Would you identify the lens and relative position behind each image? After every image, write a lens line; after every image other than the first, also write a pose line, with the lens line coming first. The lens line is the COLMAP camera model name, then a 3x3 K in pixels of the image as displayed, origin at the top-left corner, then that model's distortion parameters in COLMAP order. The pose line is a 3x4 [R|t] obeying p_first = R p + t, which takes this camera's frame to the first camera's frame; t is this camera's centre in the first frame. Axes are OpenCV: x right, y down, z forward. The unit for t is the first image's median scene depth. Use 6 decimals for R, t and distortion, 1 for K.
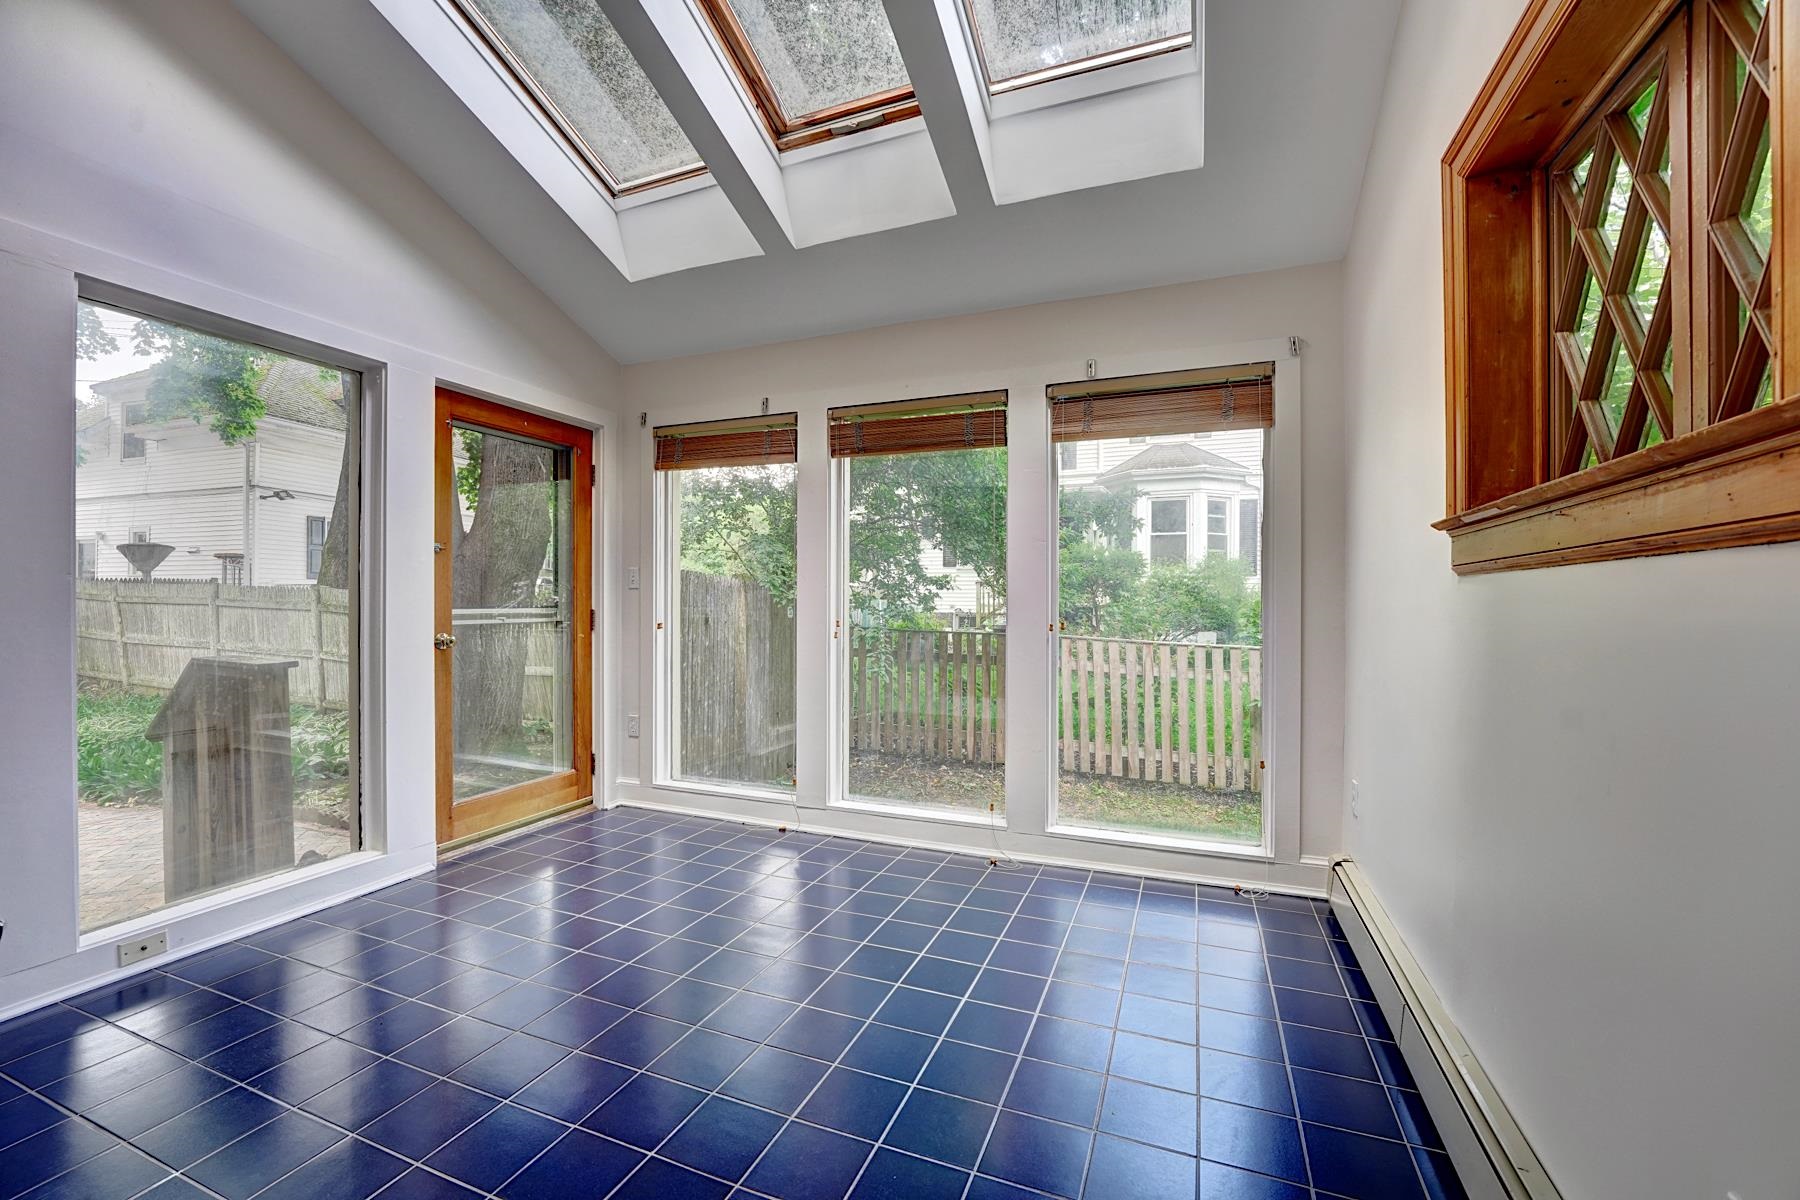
lens RADIAL K [[742.6, 0, 899.2], [0, 742.6, 608.9], [0, 0, 1]] dist [-0.022380, 0.002148]
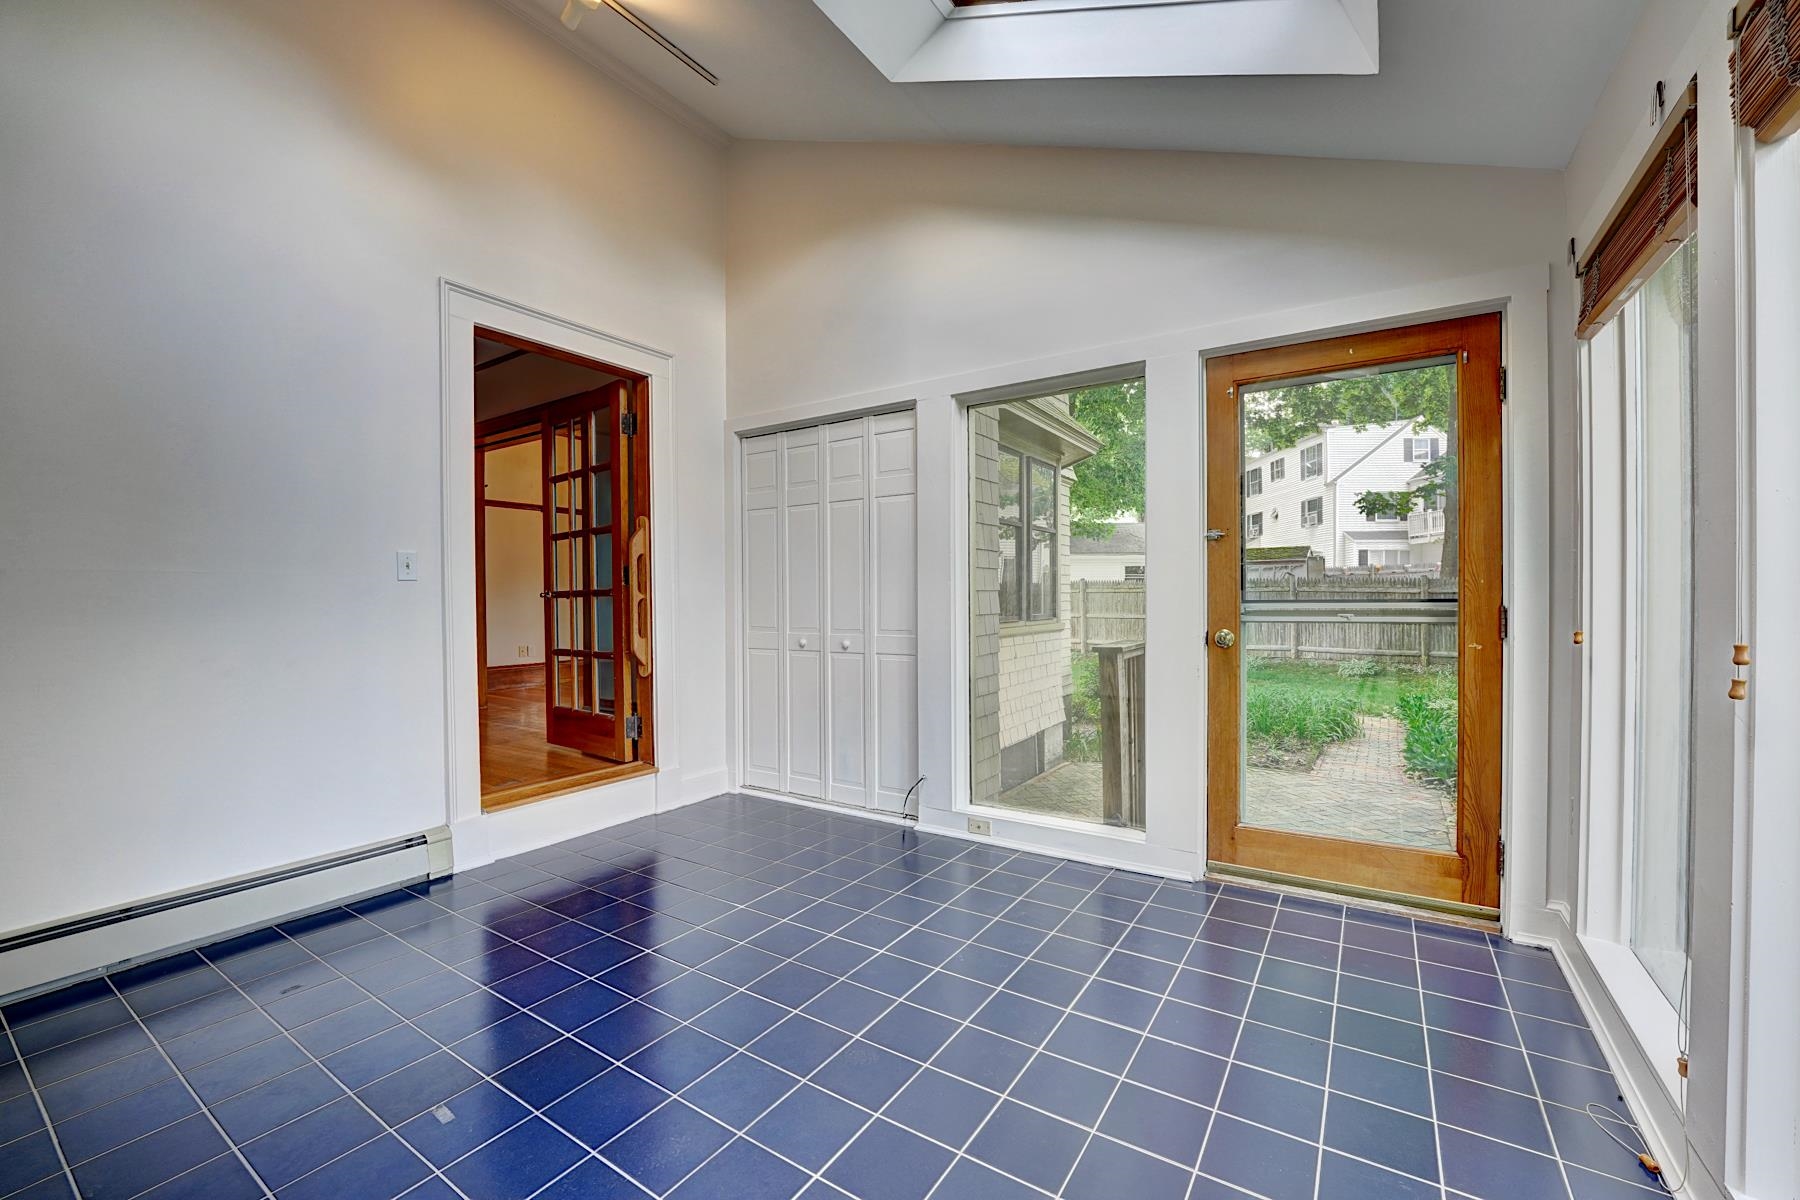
lens RADIAL K [[742.6, 0, 896.0], [0, 742.6, 596.0], [0, 0, 1]] dist [-0.022380, 0.002148]
pose [[-0.183169, 0.013406, -0.982990, 0.329390], [0.000926, 0.999909, 0.013465, -0.019087], [0.983081, 0.001556, -0.183165, 0.757744]]
